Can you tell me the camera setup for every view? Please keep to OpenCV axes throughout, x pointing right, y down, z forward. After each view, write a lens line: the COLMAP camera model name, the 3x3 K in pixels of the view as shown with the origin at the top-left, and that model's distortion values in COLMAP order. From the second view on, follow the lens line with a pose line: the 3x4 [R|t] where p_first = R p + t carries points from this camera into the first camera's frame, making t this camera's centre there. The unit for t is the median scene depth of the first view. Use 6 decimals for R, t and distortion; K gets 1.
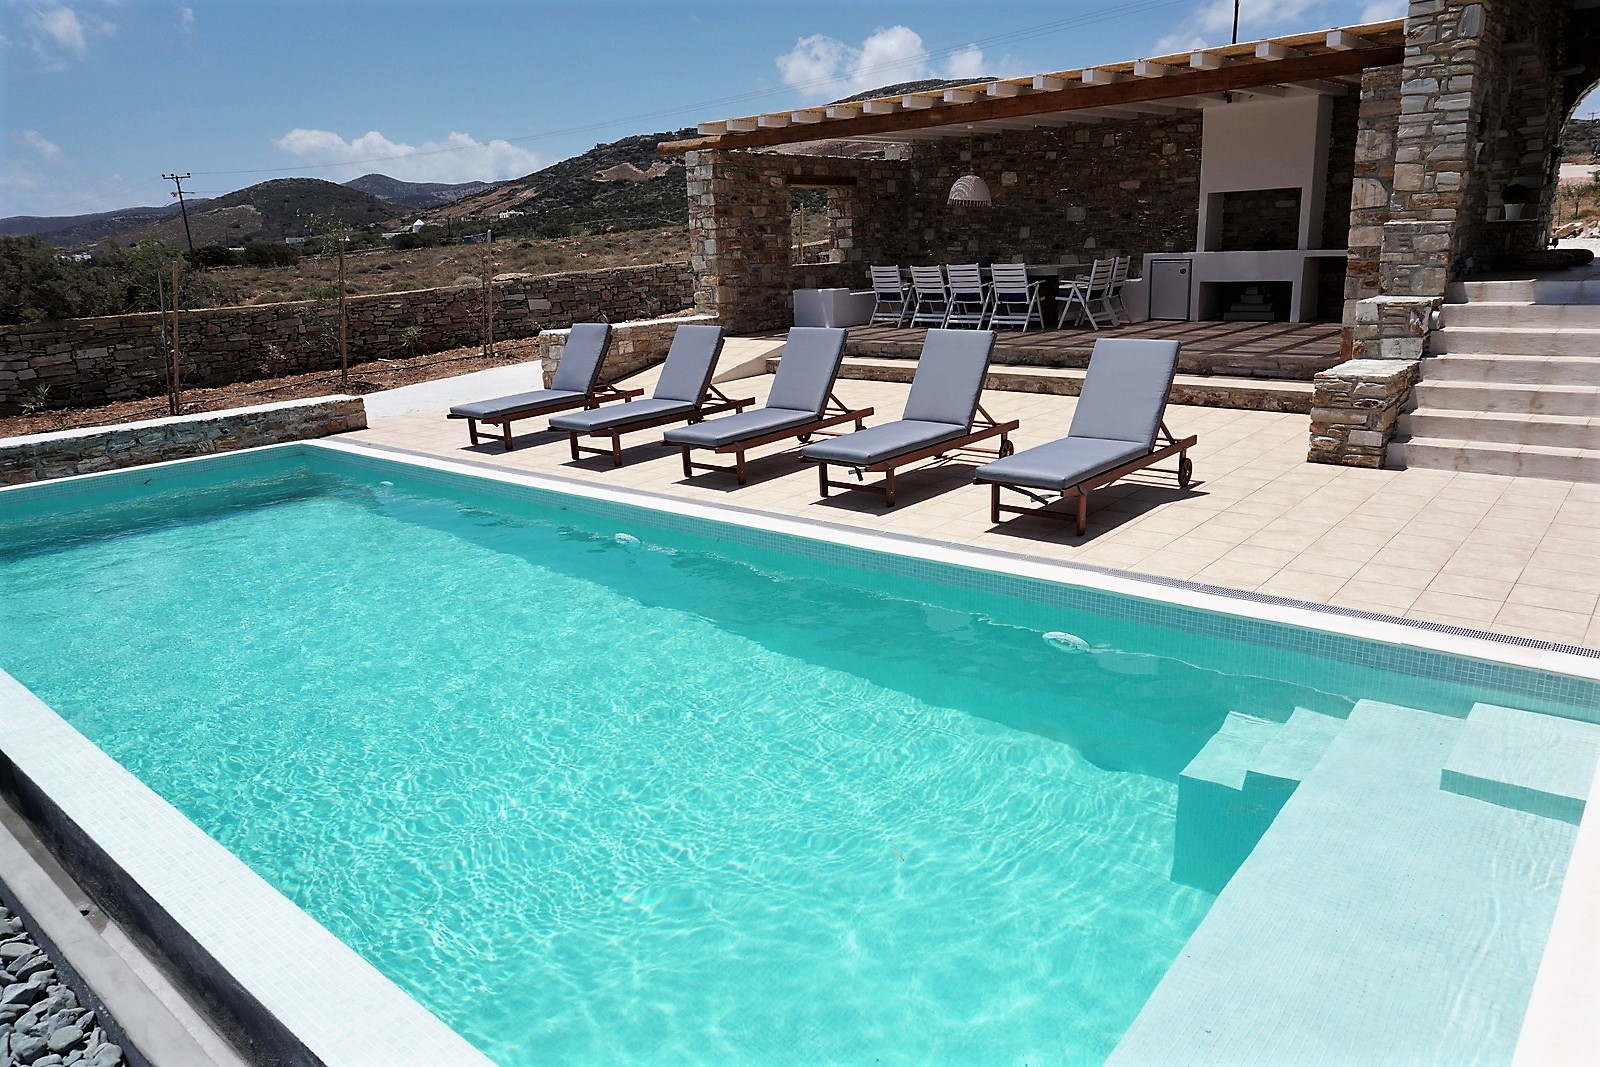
lens RADIAL K [[1070.3, 0, 800.0], [0, 1070.3, 533.5], [0, 0, 1]] dist [-0.040125, 0.036279]
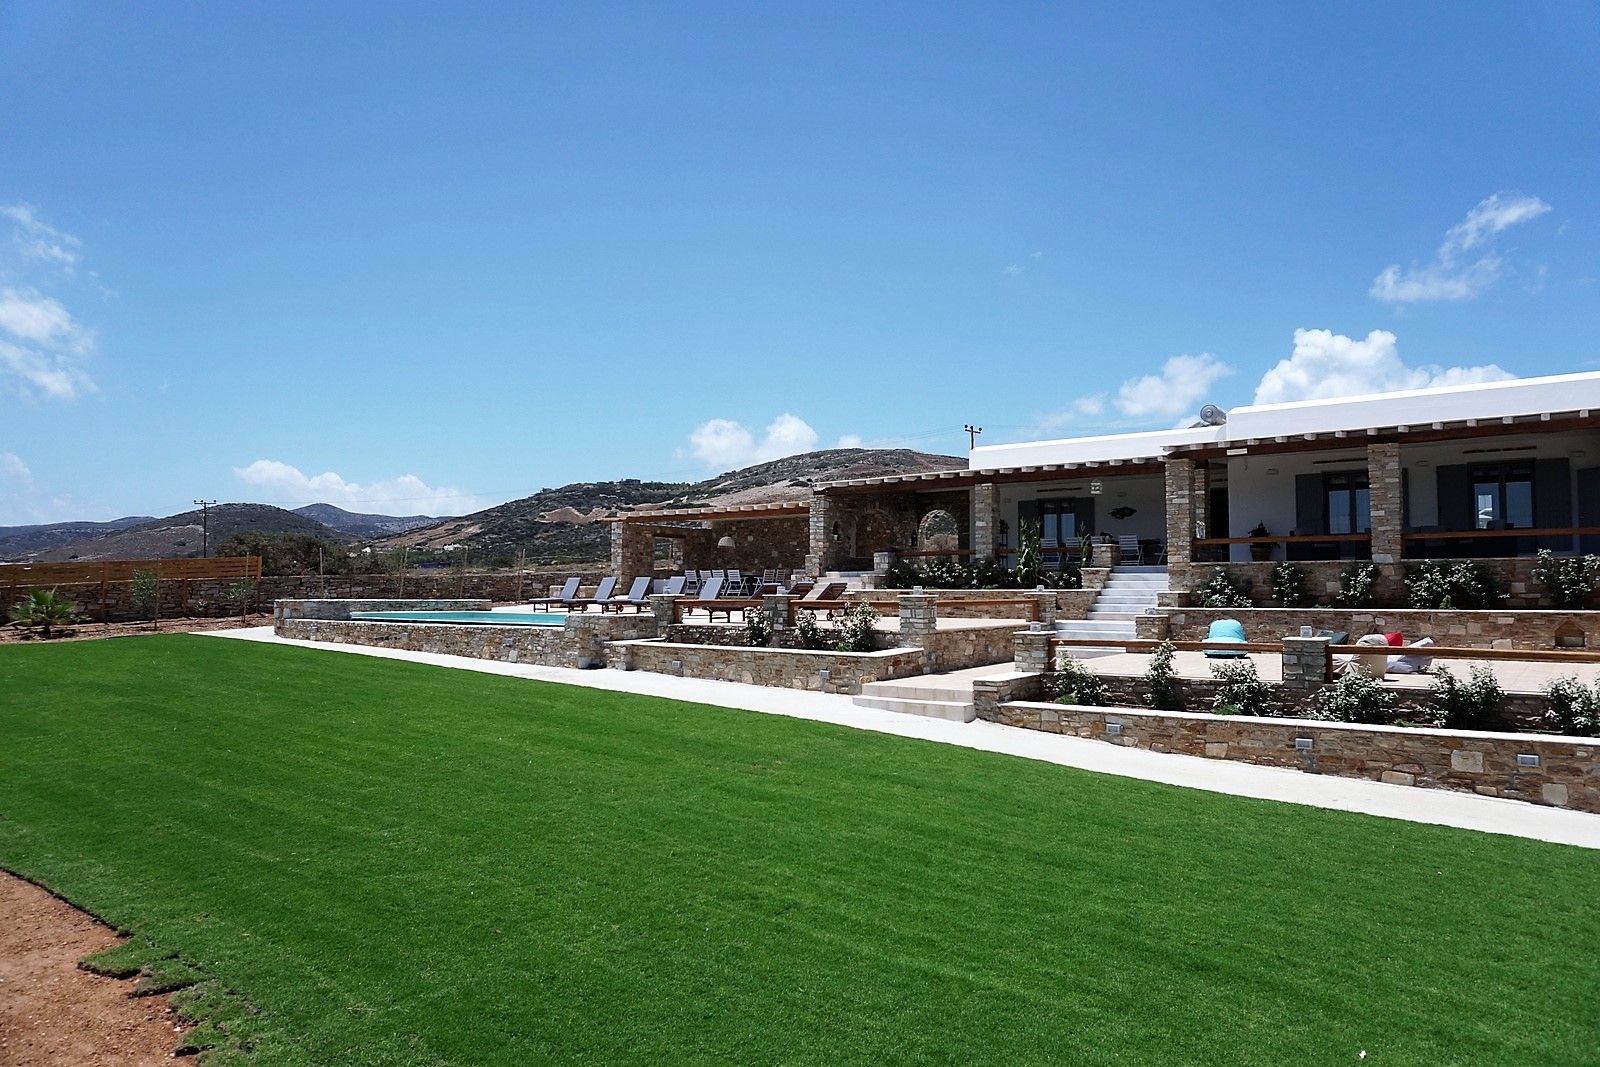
lens RADIAL K [[1064.9, 0, 799.6], [0, 1064.9, 508.6], [0, 0, 1]] dist [-0.069549, 0.050625]
pose [[0.996942, 0.047863, 0.061765, 0.183862], [-0.024412, 0.941662, -0.335674, 0.458411], [-0.074228, 0.333140, 0.939951, -1.454603]]
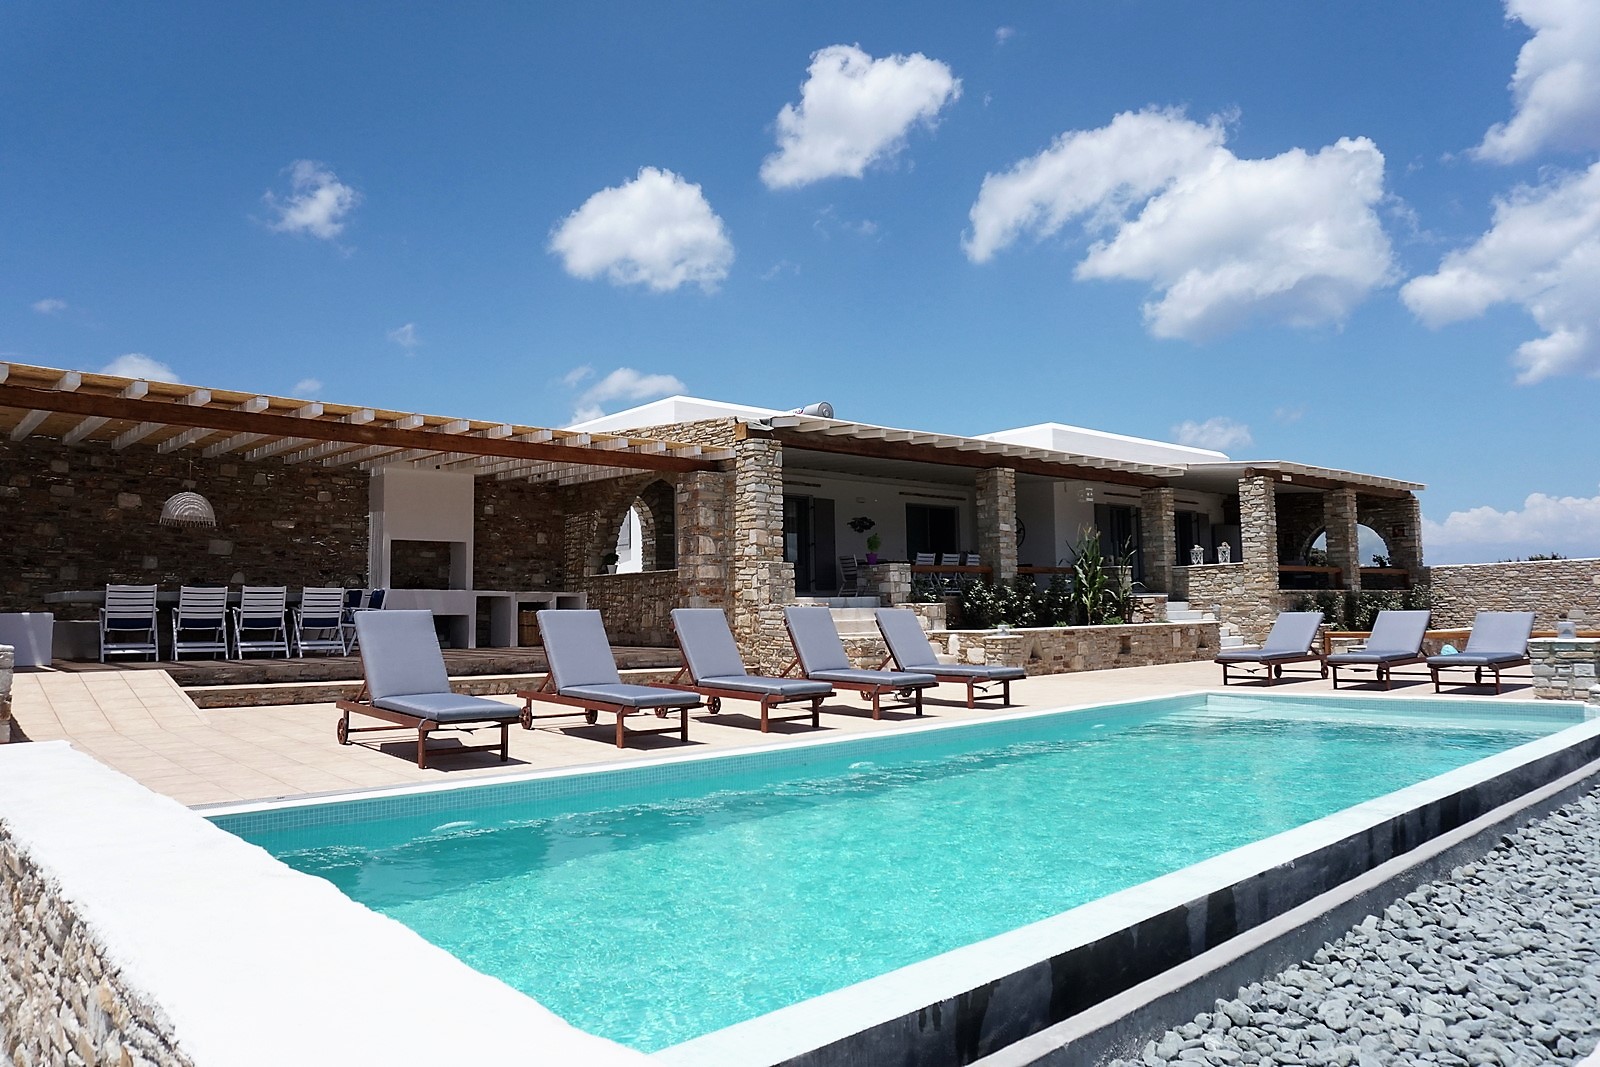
lens RADIAL K [[1077.2, 0, 806.5], [0, 1077.2, 442.4], [0, 0, 1]] dist [-0.079233, 0.052874]
pose [[0.124580, 0.196069, 0.972644, -0.689349], [0.267314, 0.937403, -0.223203, -0.043733], [-0.955522, 0.287808, 0.064369, 0.470100]]
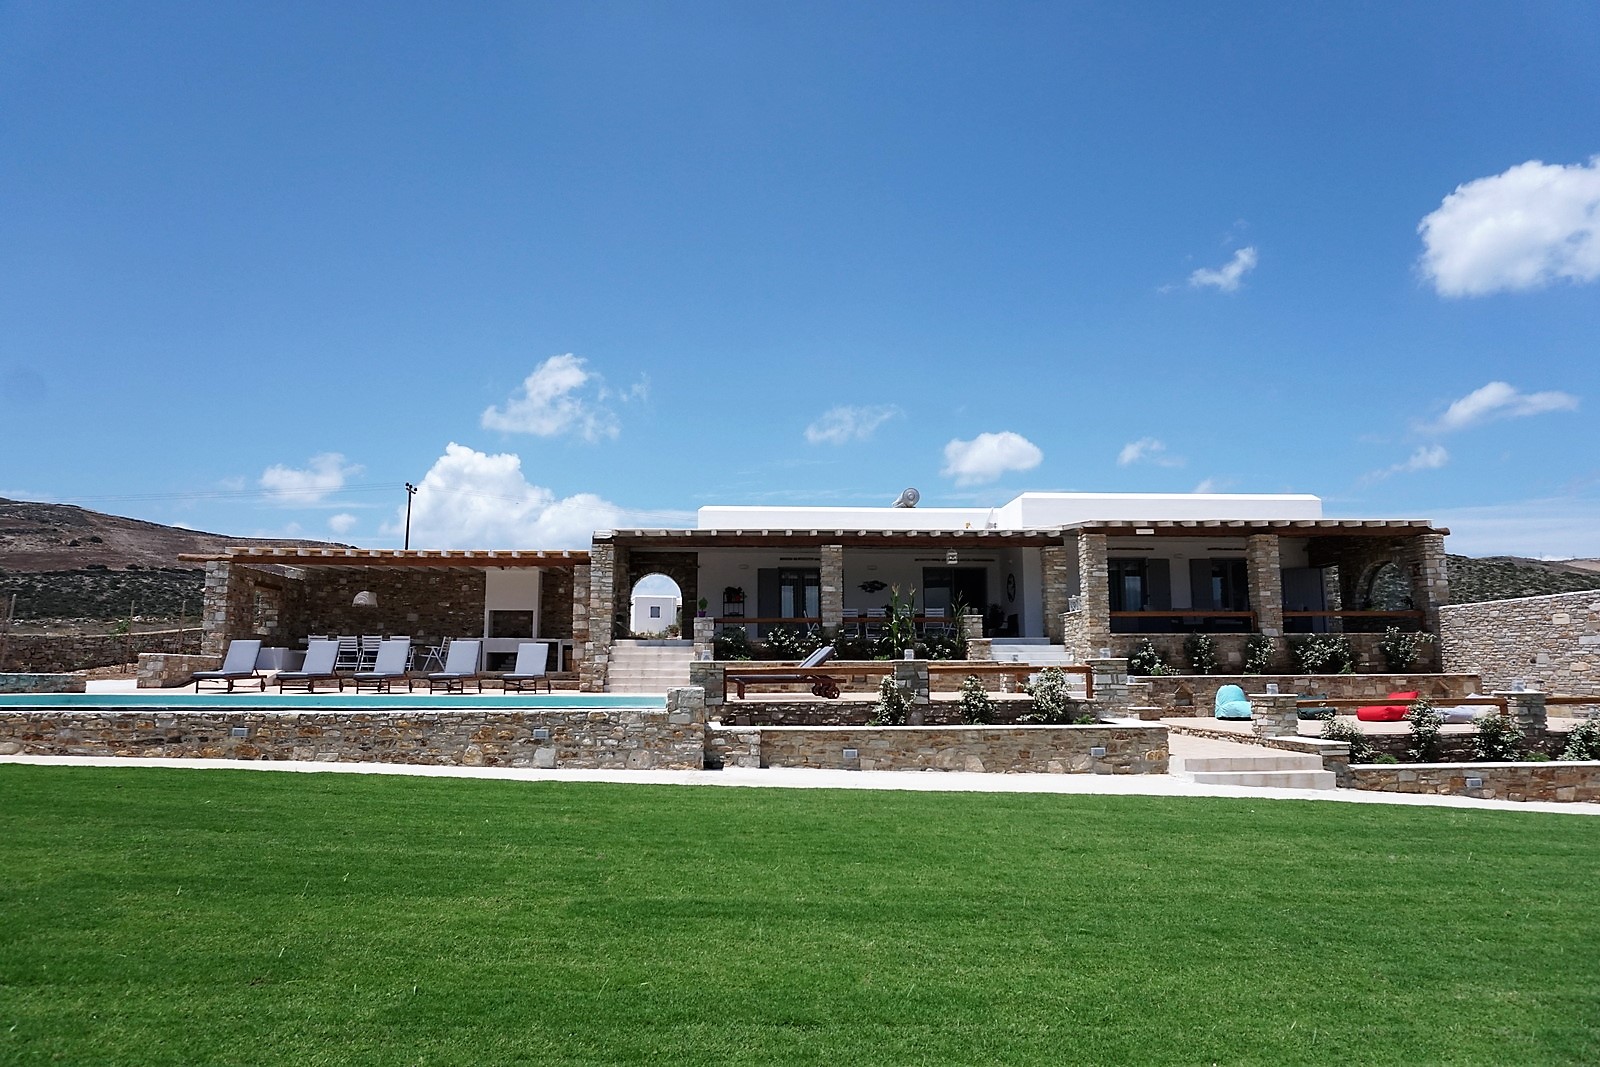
lens RADIAL K [[1064.9, 0, 799.6], [0, 1064.9, 508.6], [0, 0, 1]] dist [-0.069549, 0.050625]
pose [[0.702655, 0.151673, 0.695177, -0.643682], [0.158794, 0.918948, -0.360997, 0.331347], [-0.693585, 0.364046, 0.621619, -0.756158]]
